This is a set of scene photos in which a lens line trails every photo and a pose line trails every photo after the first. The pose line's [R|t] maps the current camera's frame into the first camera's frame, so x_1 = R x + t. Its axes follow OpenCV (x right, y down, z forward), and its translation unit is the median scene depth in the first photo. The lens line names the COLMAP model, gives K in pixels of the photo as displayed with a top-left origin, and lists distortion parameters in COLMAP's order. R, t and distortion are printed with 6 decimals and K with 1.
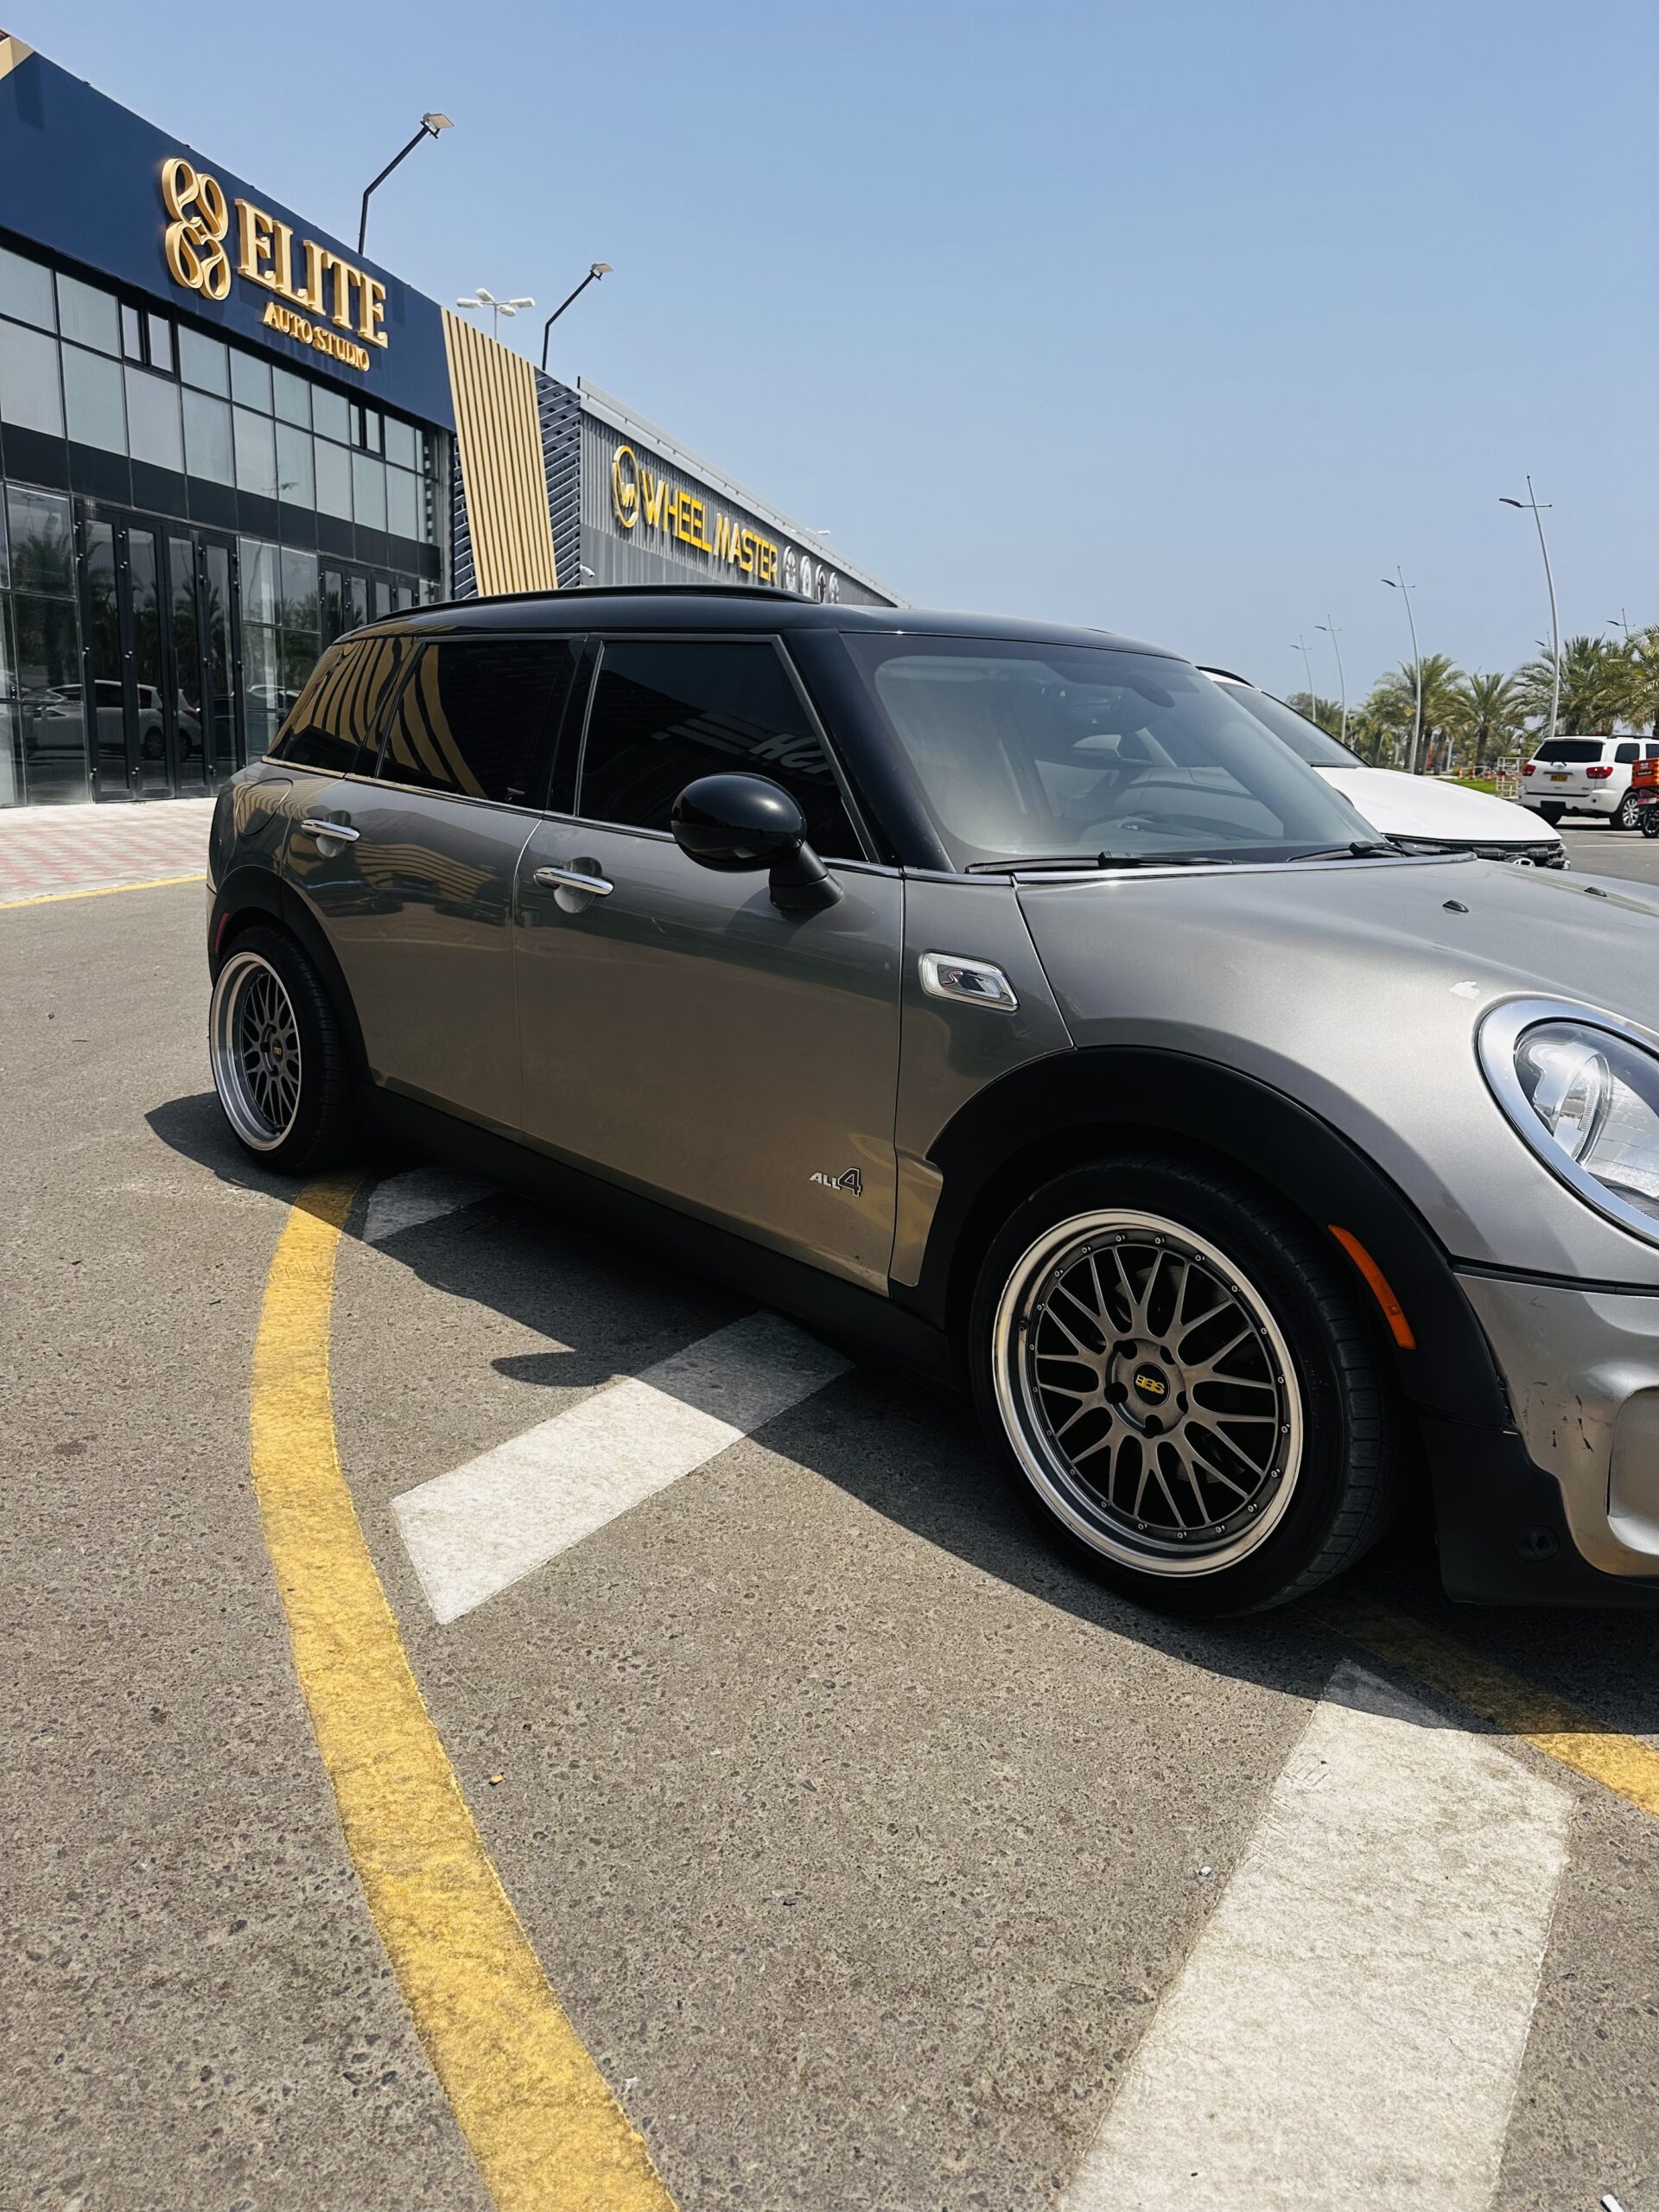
lens RADIAL K [[1588.9, 0, 844.9], [0, 1588.9, 1104.4], [0, 0, 1]] dist [0.008894, -0.014626]
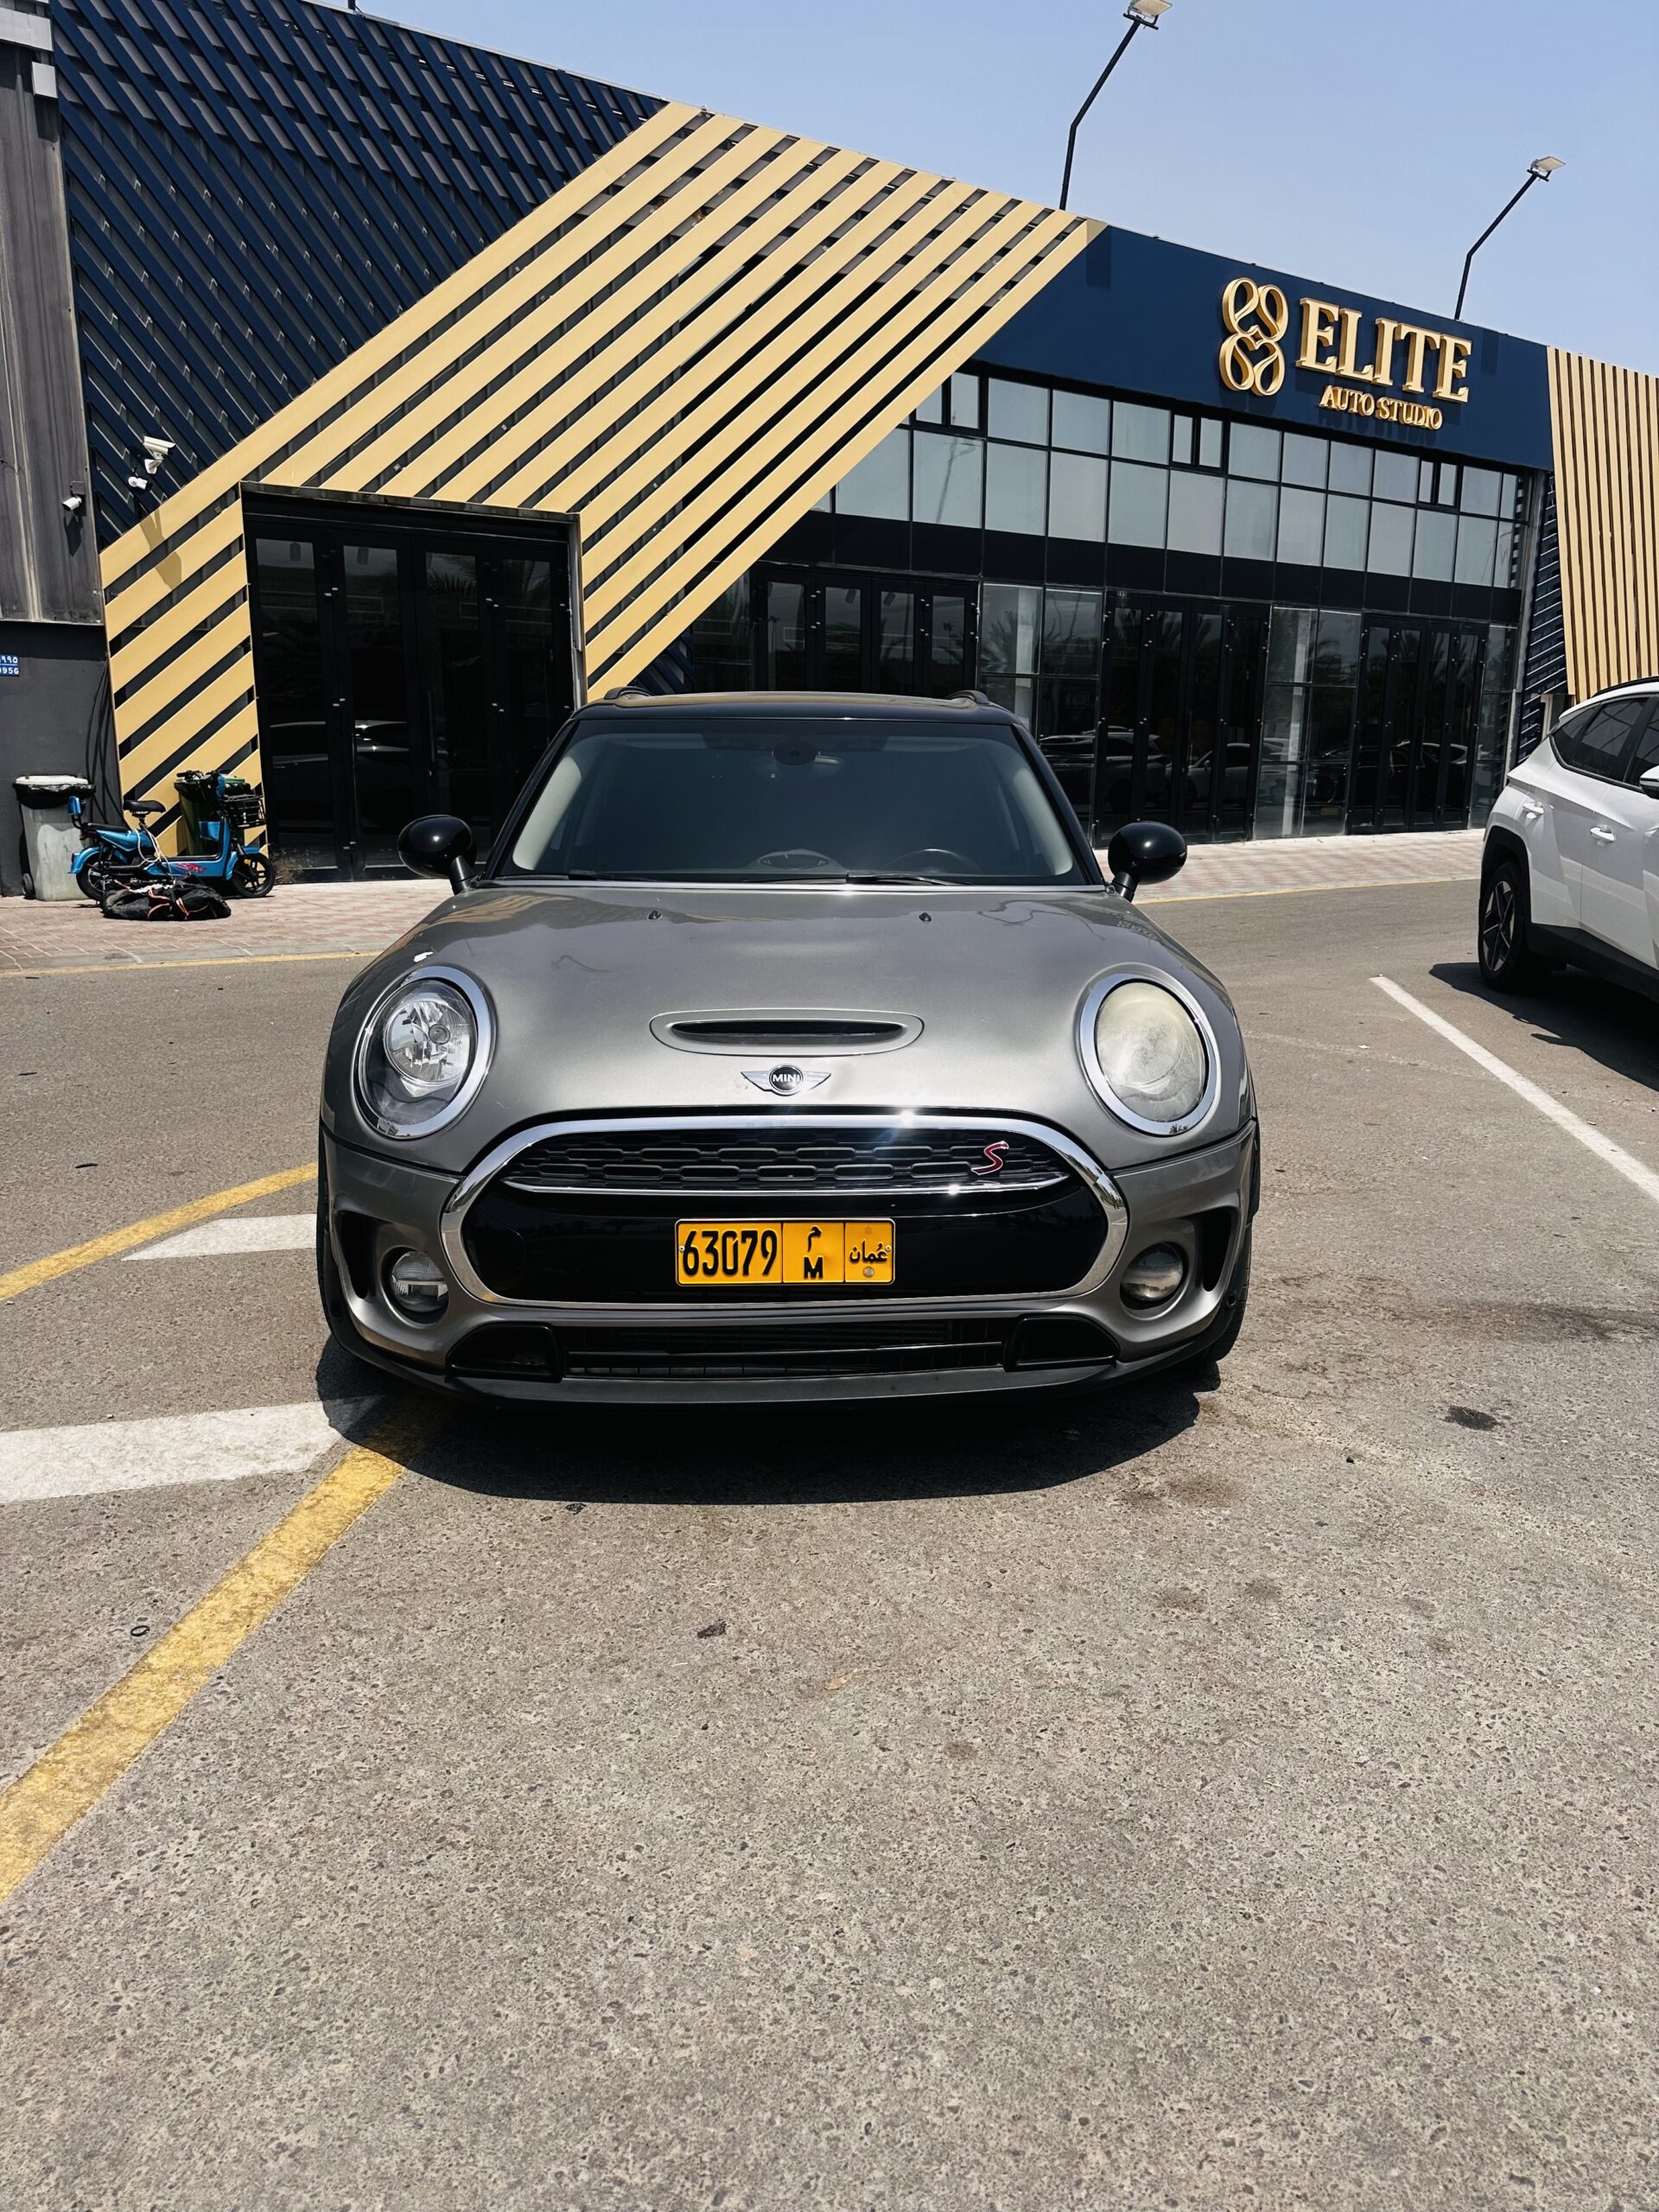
lens RADIAL K [[1589.1, 0, 840.4], [0, 1589.1, 1109.8], [0, 0, 1]] dist [0.010013, -0.014770]
pose [[0.720882, 0.117586, -0.683010, 0.201947], [-0.134724, 0.990478, 0.028325, -0.002973], [0.679838, 0.071599, 0.729859, 0.021172]]
